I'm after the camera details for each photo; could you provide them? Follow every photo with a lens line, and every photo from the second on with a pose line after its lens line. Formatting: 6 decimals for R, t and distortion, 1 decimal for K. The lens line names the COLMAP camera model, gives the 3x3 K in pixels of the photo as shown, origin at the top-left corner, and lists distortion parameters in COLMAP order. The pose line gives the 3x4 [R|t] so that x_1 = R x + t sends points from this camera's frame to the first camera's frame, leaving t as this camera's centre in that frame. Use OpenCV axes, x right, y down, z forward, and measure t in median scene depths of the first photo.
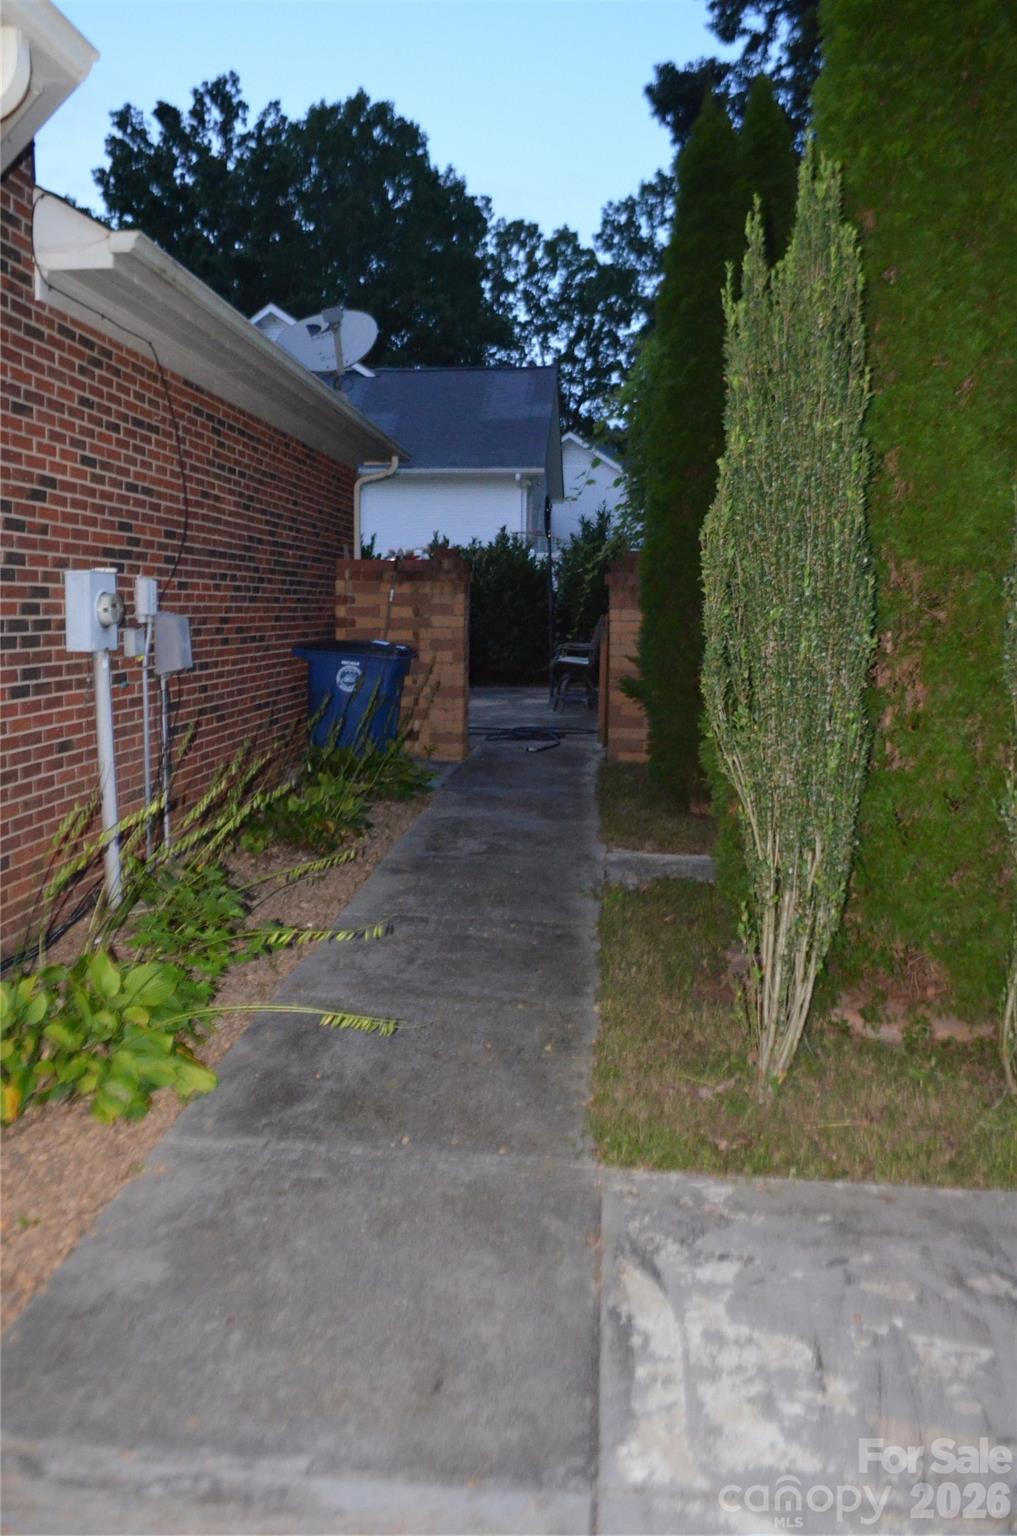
lens RADIAL K [[1226.3, 0, 508.5], [0, 1226.3, 768.0], [0, 0, 1]] dist [-0.003484, -0.000132]
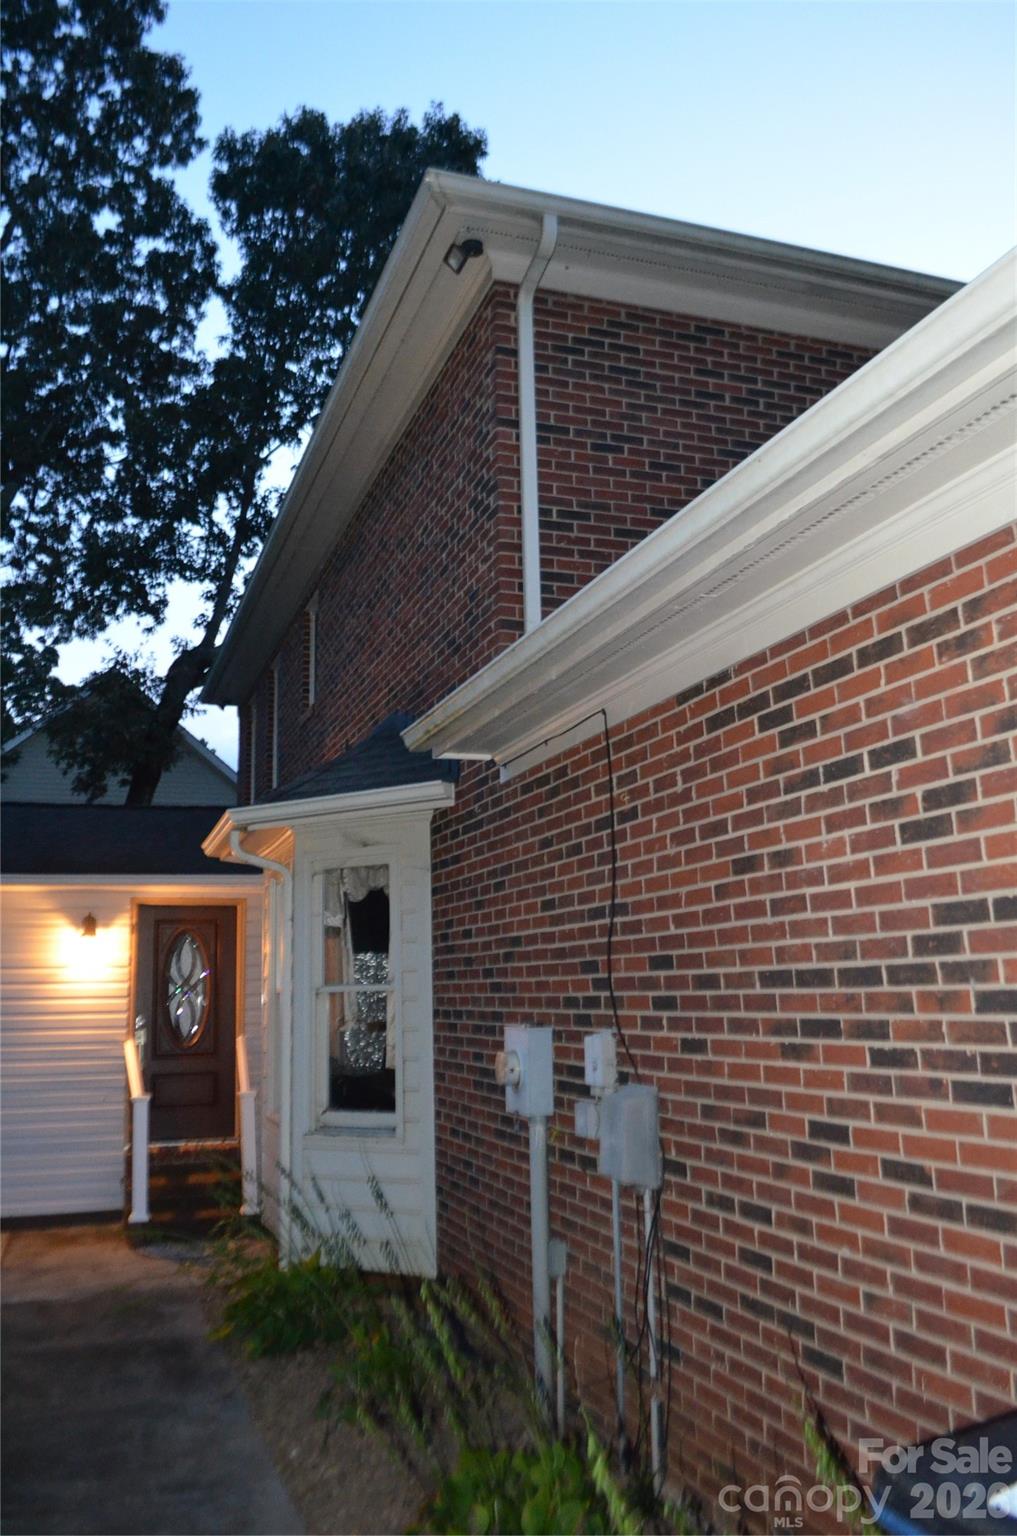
lens RADIAL K [[1226.3, 0, 508.5], [0, 1226.3, 768.0], [0, 0, 1]] dist [-0.003484, -0.000132]
pose [[-0.915973, -0.059608, -0.396787, 0.069783], [-0.034275, 0.996913, -0.070640, -0.291689], [0.399773, -0.051105, -0.915189, 1.869501]]
